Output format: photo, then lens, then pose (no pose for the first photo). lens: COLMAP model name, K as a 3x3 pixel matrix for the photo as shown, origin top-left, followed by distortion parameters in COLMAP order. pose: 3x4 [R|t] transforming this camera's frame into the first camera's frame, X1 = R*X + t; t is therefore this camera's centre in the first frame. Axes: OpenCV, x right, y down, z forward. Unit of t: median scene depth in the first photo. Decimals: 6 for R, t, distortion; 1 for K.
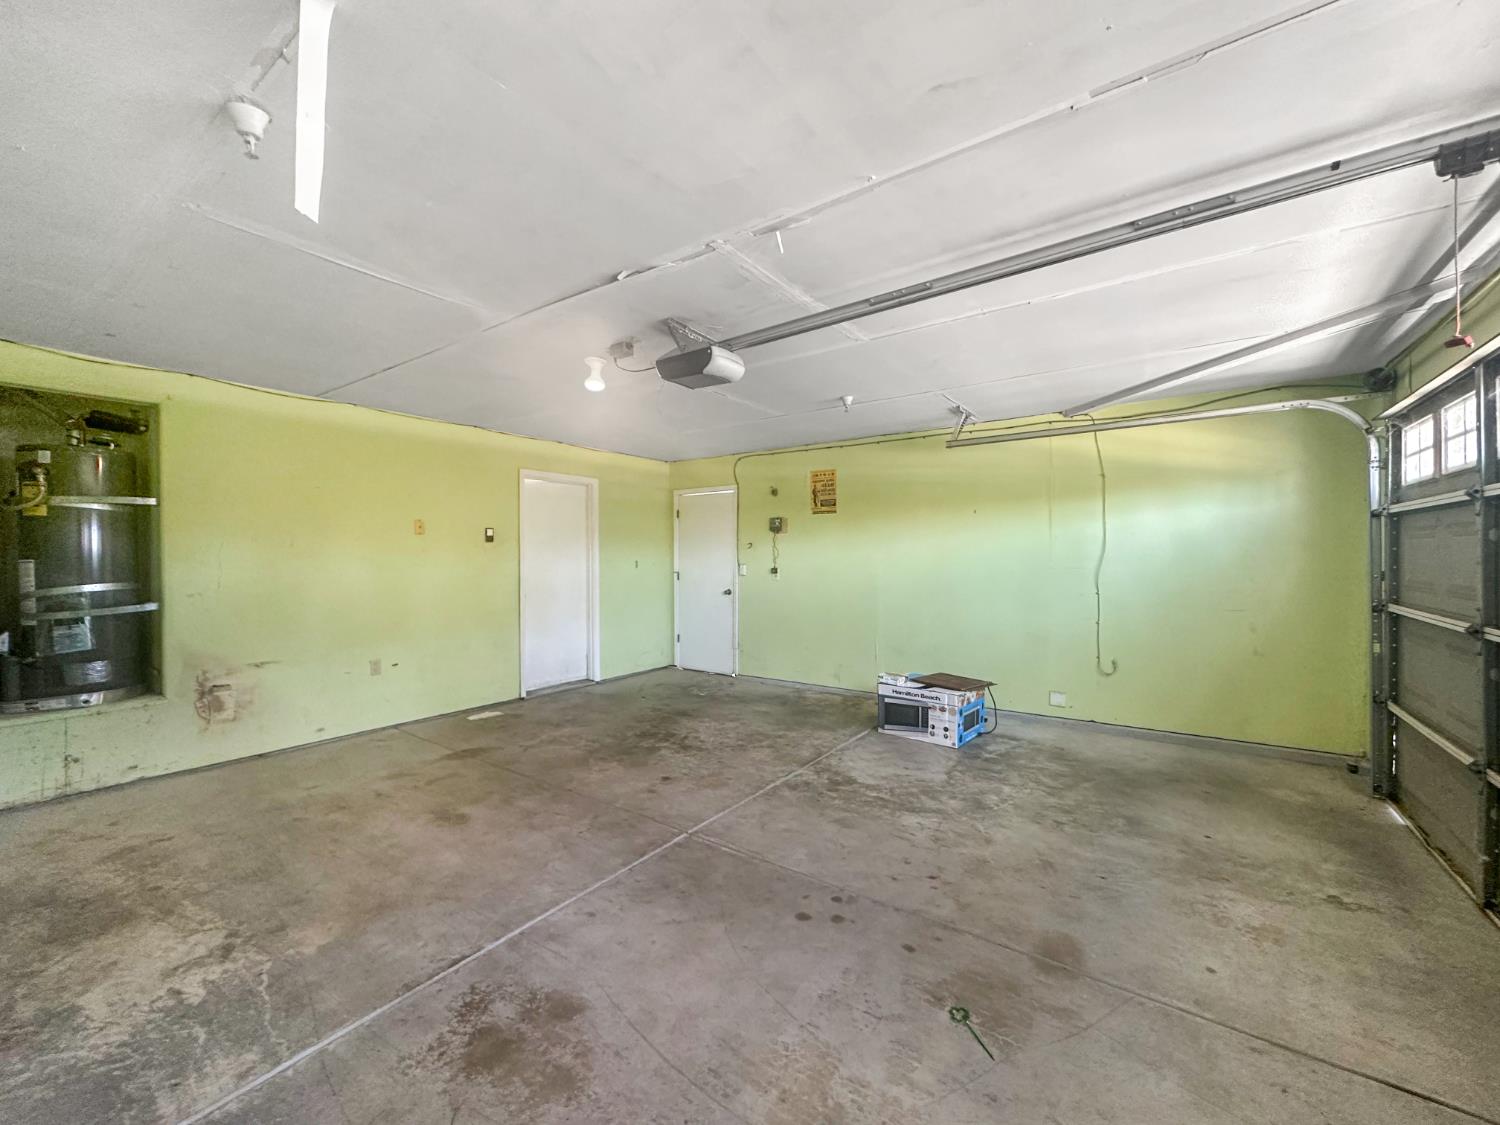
lens RADIAL K [[608.3, 0, 747.2], [0, 608.3, 557.8], [0, 0, 1]] dist [-0.002663, 0.000116]
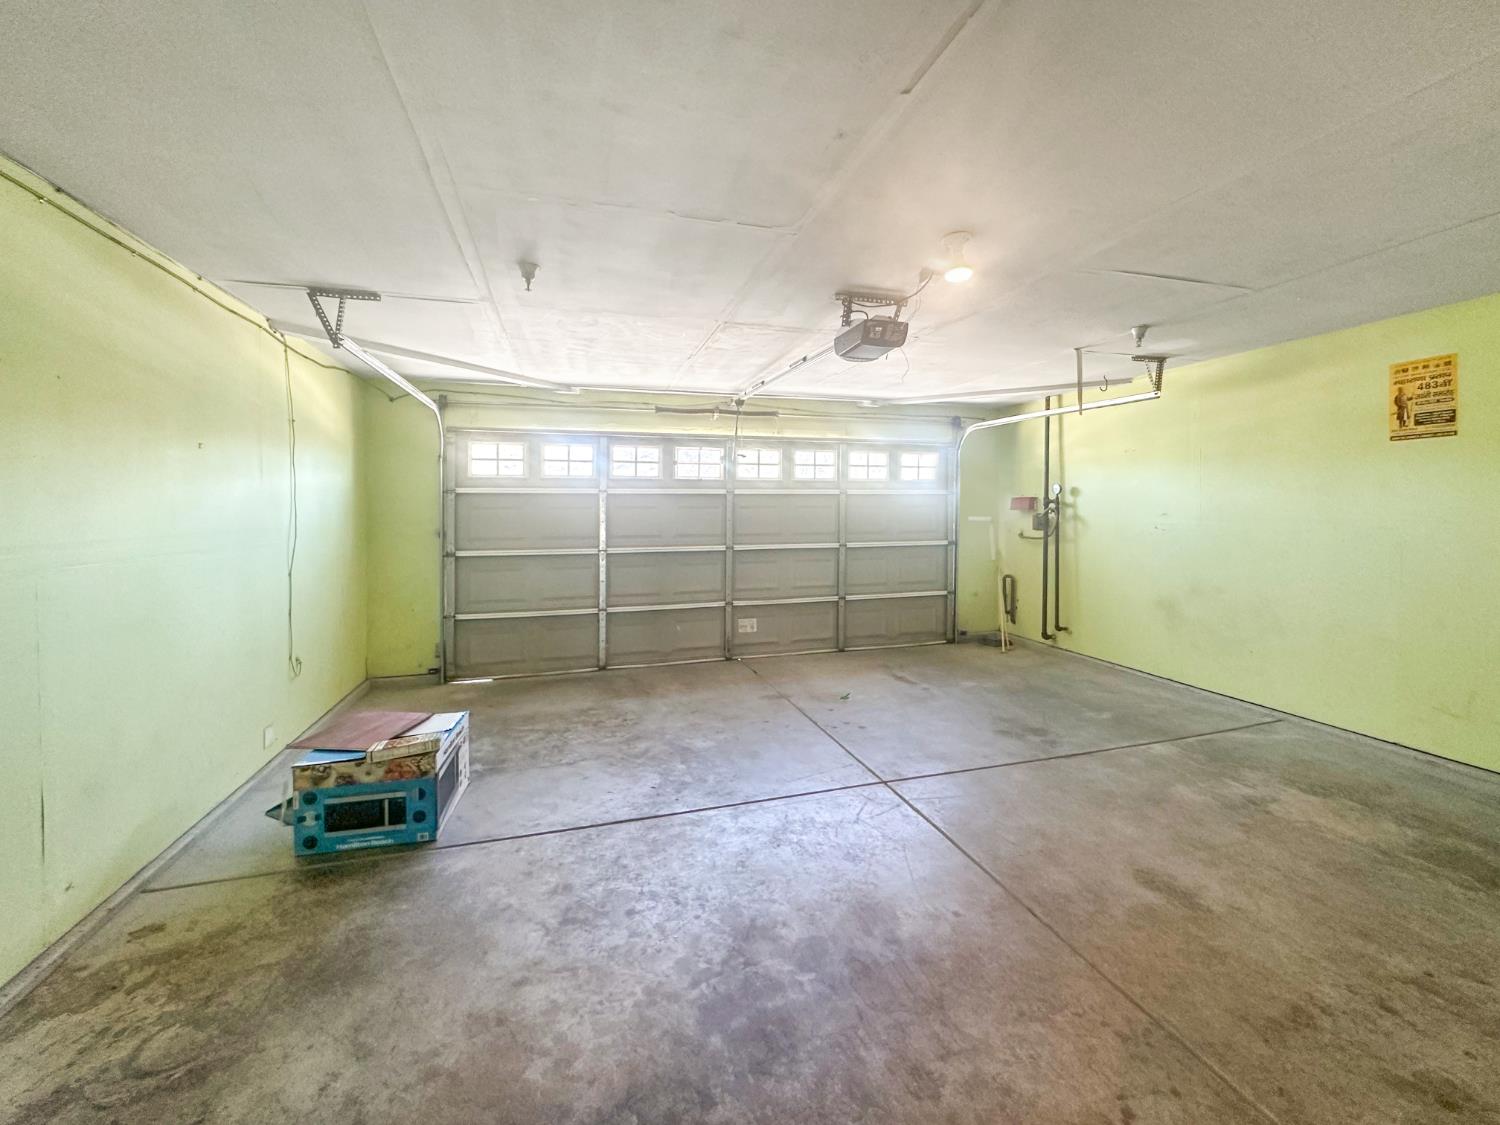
lens RADIAL K [[608.3, 0, 750.1], [0, 608.3, 562.5], [0, 0, 1]] dist [-0.002663, 0.000116]
pose [[-0.776104, -0.046310, 0.628902, -0.487741], [0.013941, 0.995796, 0.090532, -0.030134], [-0.630450, 0.079030, -0.772196, 1.667736]]
